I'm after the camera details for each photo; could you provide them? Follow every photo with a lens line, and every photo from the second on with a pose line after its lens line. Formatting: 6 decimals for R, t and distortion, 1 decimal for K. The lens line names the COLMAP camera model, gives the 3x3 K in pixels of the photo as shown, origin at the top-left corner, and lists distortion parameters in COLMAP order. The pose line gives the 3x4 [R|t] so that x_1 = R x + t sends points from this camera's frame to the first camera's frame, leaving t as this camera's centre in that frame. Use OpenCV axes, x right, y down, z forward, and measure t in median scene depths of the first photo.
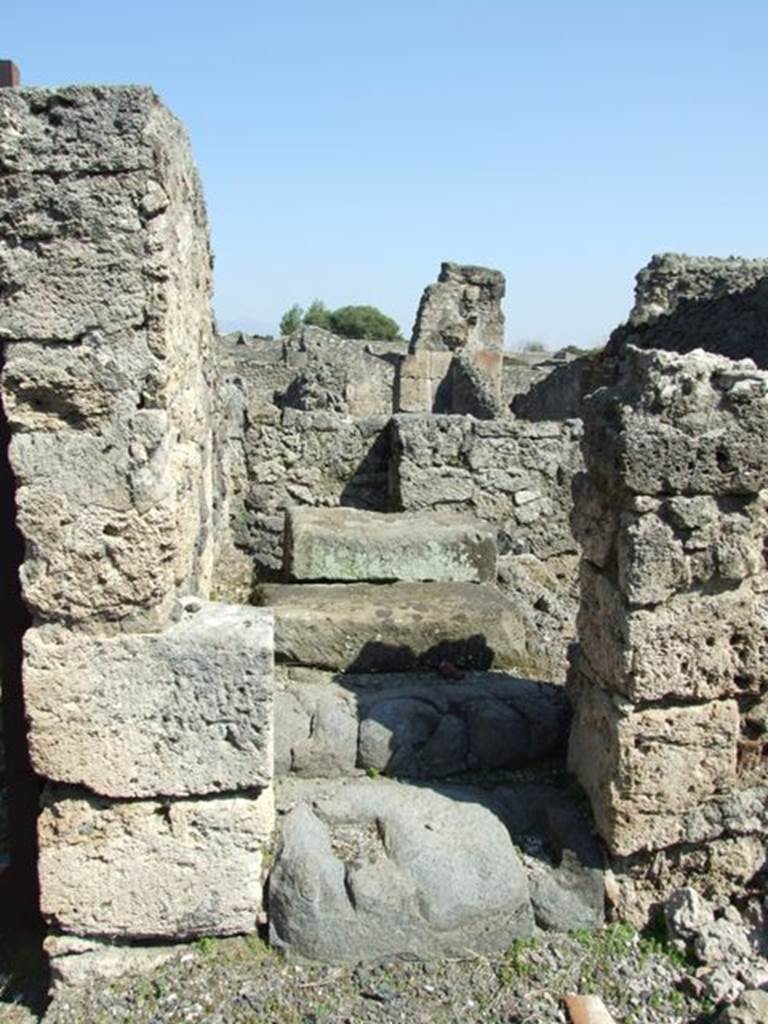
lens RADIAL K [[838.4, 0, 318.1], [0, 838.4, 515.0], [0, 0, 1]] dist [-0.068022, 0.061871]
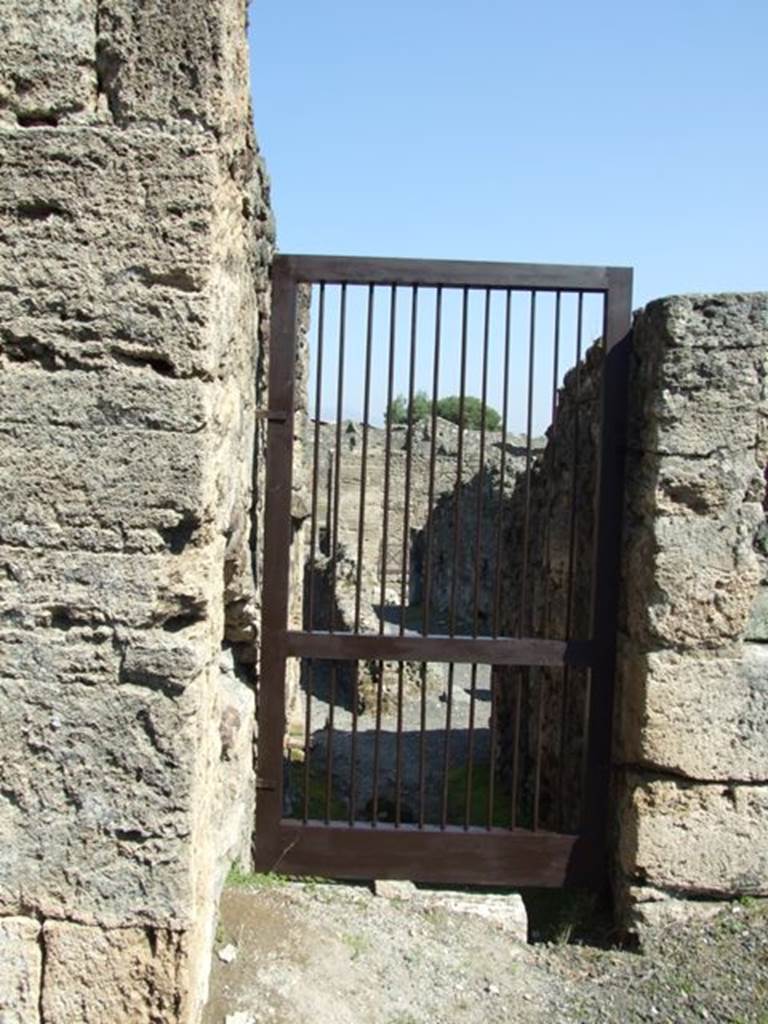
lens RADIAL K [[838.4, 0, 318.1], [0, 838.4, 515.0], [0, 0, 1]] dist [-0.068022, 0.061871]
pose [[0.993920, 0.020625, -0.108154, -0.761632], [-0.031583, 0.994425, -0.100609, 0.062360], [0.105476, 0.103413, 0.989030, -0.490484]]
